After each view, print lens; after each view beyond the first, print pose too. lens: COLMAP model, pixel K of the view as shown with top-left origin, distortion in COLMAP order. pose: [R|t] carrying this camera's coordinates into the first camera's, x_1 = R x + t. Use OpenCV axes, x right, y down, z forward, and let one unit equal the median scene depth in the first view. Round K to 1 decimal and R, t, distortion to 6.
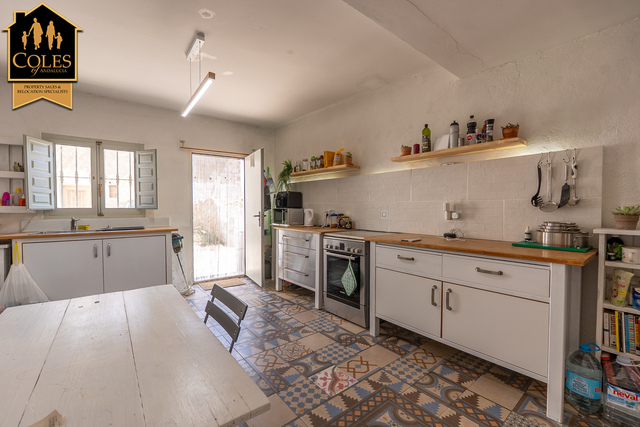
lens RADIAL K [[271.6, 0, 320.0], [0, 271.6, 213.5], [0, 0, 1]] dist [-0.007450, -0.000010]
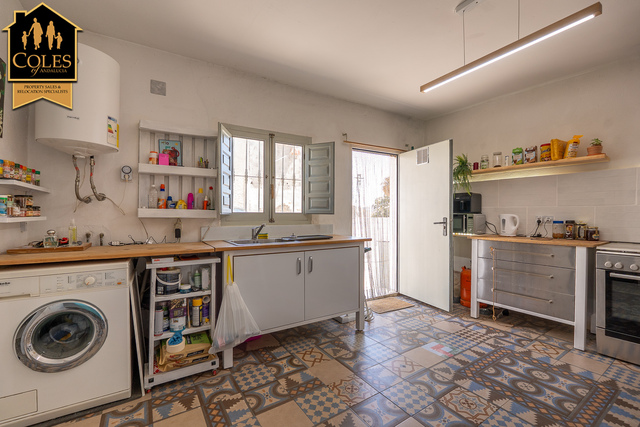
lens RADIAL K [[276.2, 0, 320.0], [0, 276.2, 213.5], [0, 0, 1]] dist [-0.000752, -0.000024]
pose [[0.995140, 0.001170, -0.098463, -0.650272], [-0.003667, 0.999676, -0.025182, 0.003784], [0.098402, 0.025421, 0.994822, 0.181609]]
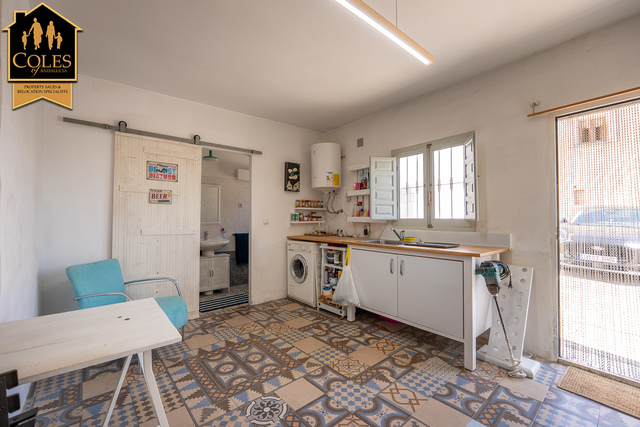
lens RADIAL K [[276.2, 0, 320.0], [0, 276.2, 213.5], [0, 0, 1]] dist [-0.000752, -0.000024]
pose [[0.024459, -0.018053, -0.999538, 0.090658], [-0.020097, 0.999626, -0.018547, -0.014539], [0.999499, 0.020541, 0.024087, 0.694820]]
